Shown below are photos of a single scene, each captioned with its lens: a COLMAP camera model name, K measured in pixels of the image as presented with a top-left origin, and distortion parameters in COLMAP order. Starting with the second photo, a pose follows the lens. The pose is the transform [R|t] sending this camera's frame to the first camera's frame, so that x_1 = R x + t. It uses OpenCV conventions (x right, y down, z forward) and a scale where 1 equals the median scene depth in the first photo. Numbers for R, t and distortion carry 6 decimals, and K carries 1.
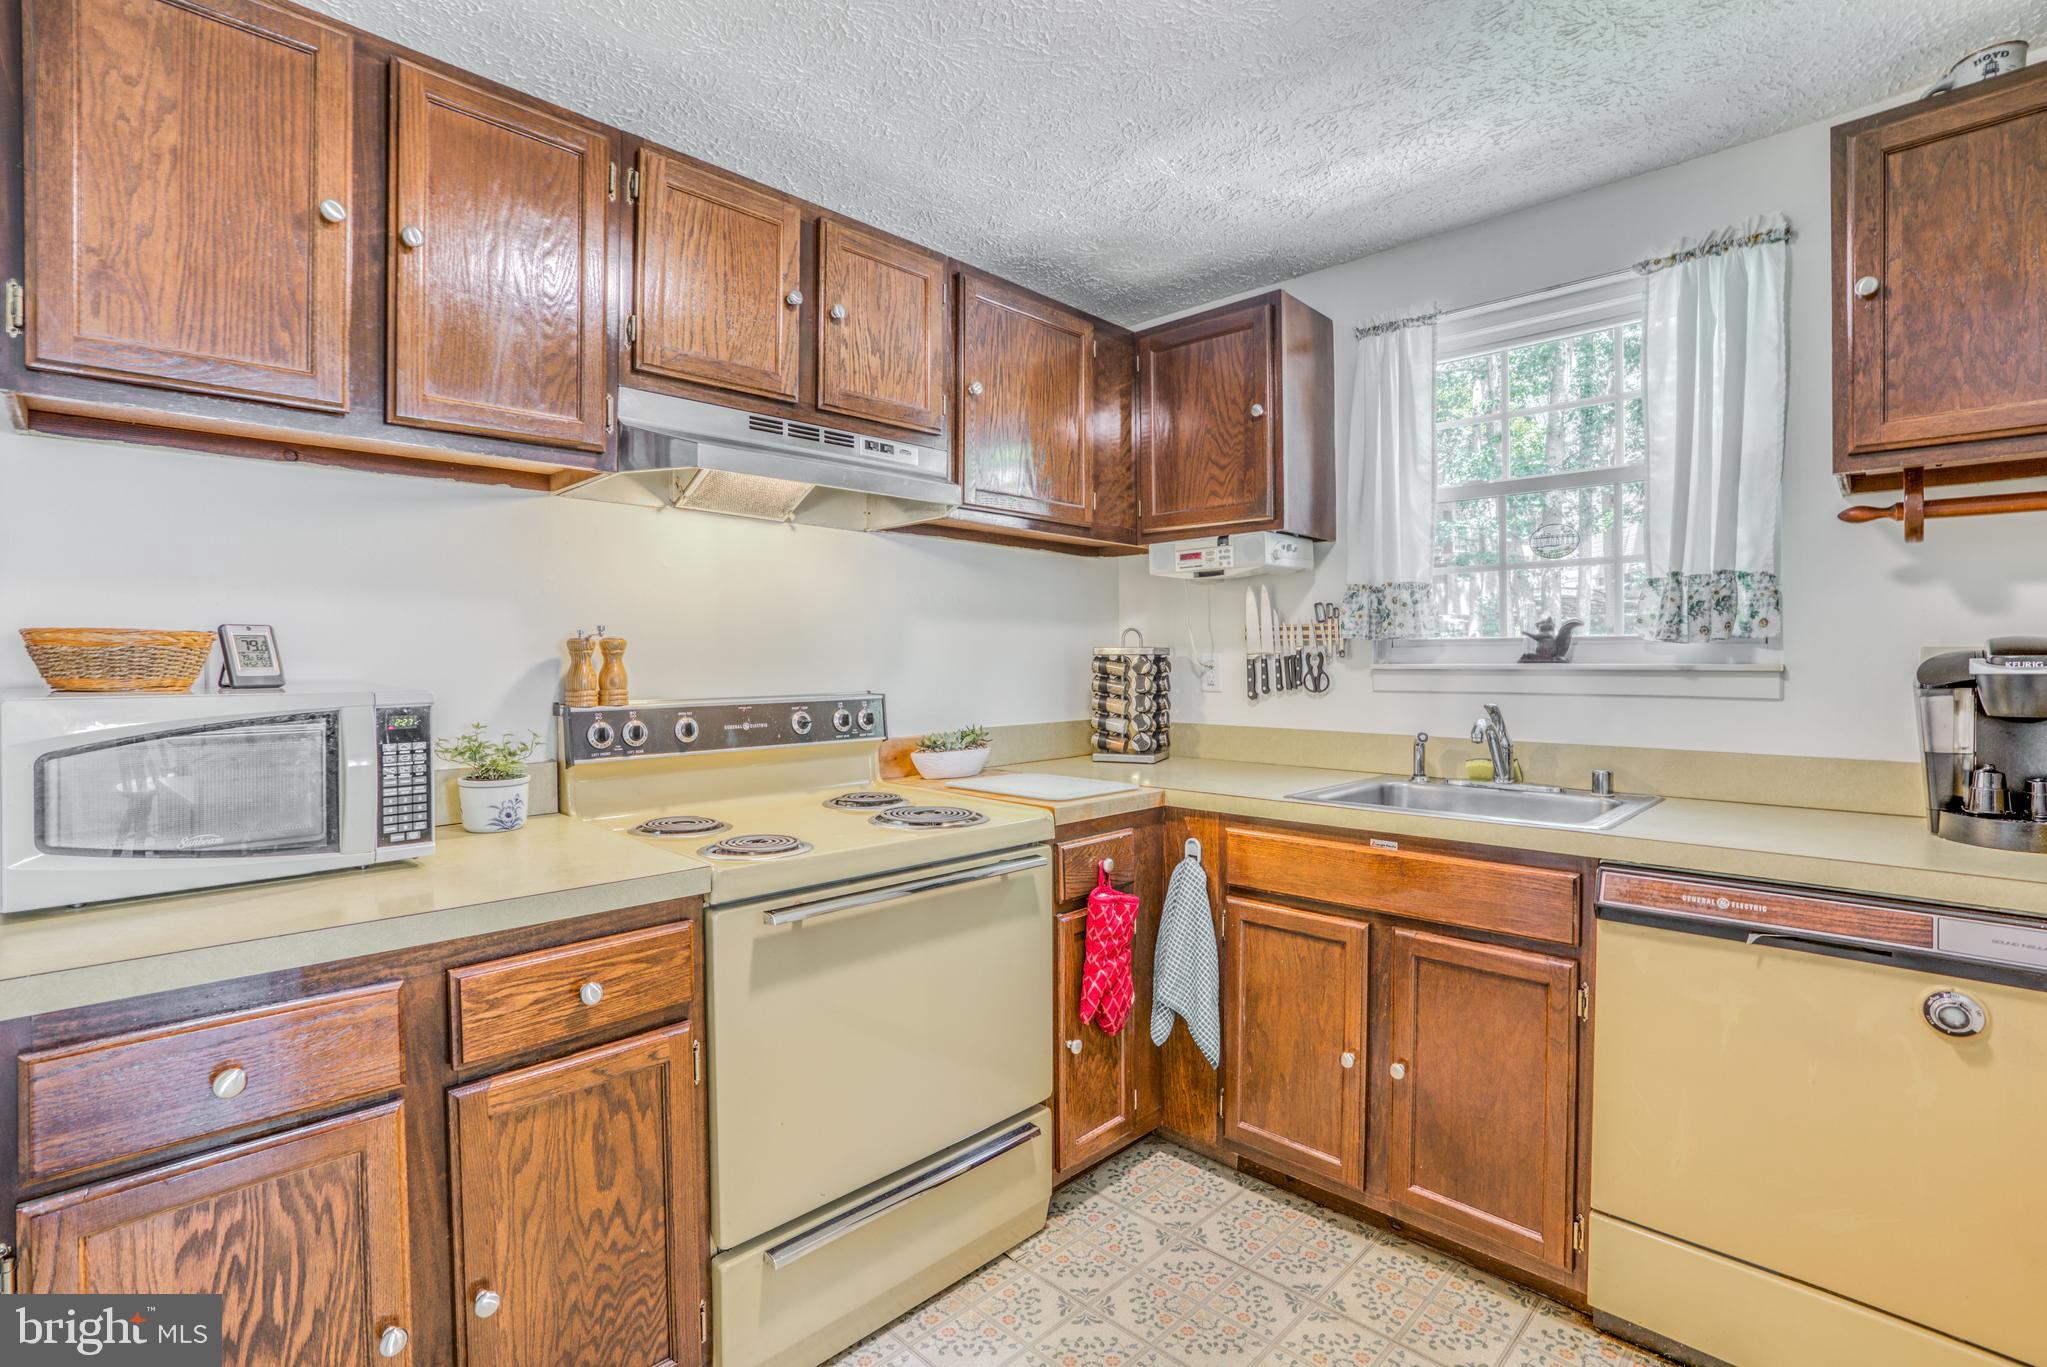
lens RADIAL K [[960.5, 0, 1029.7], [0, 960.5, 676.5], [0, 0, 1]] dist [-0.064046, 0.021874]
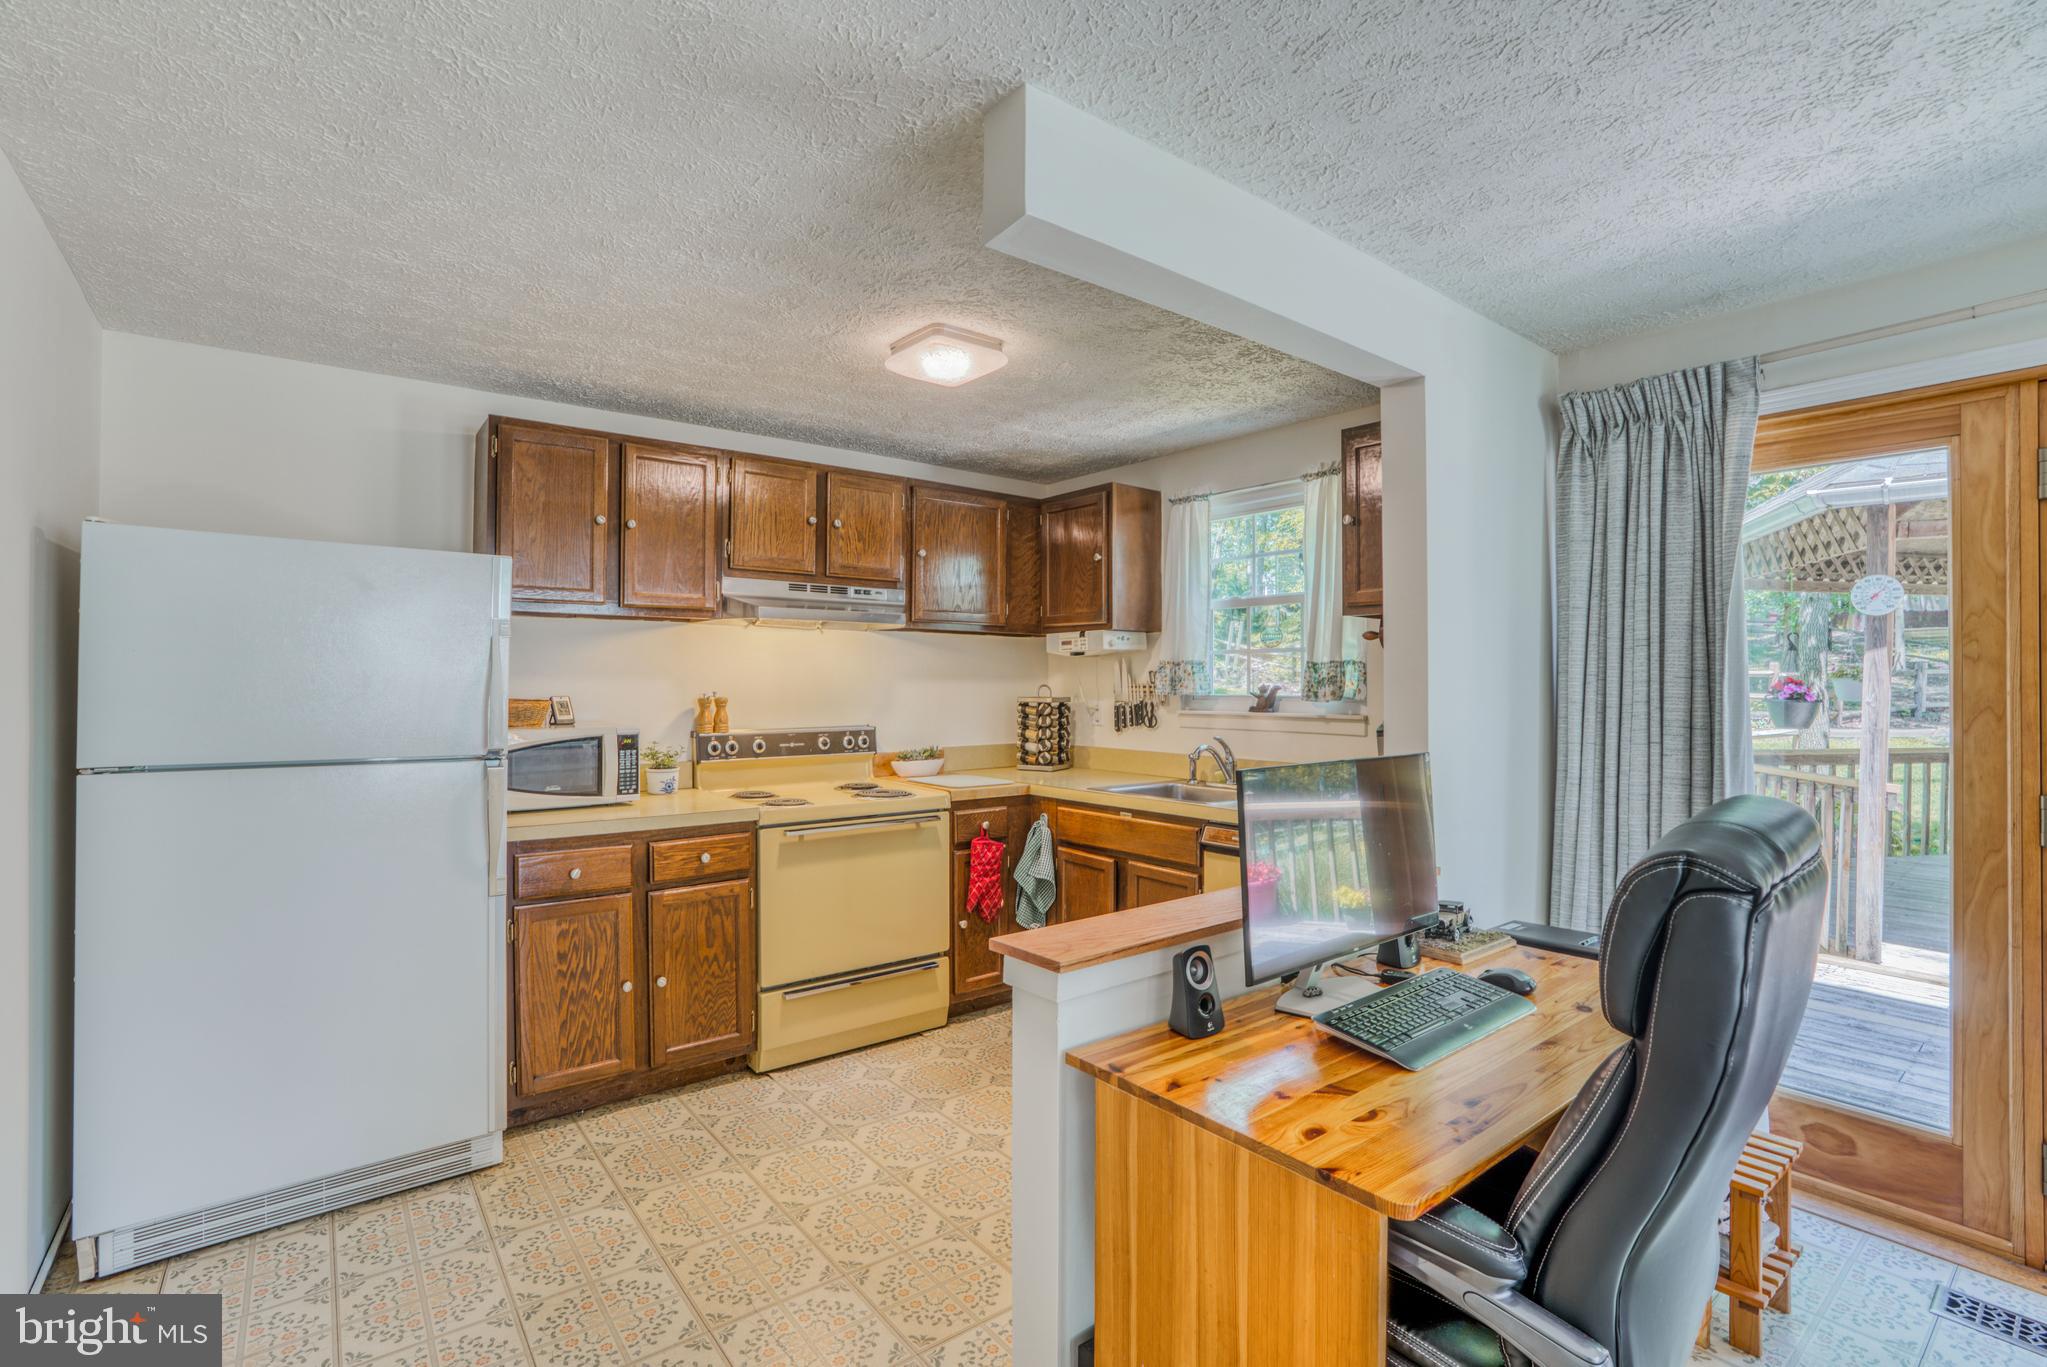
lens RADIAL K [[960.5, 0, 1028.4], [0, 960.5, 690.0], [0, 0, 1]] dist [-0.064046, 0.021874]
pose [[0.992214, 0.005096, -0.124439, 0.412994], [-0.006027, 0.999957, -0.007109, -0.045635], [0.124397, 0.007804, 0.992202, -0.829000]]
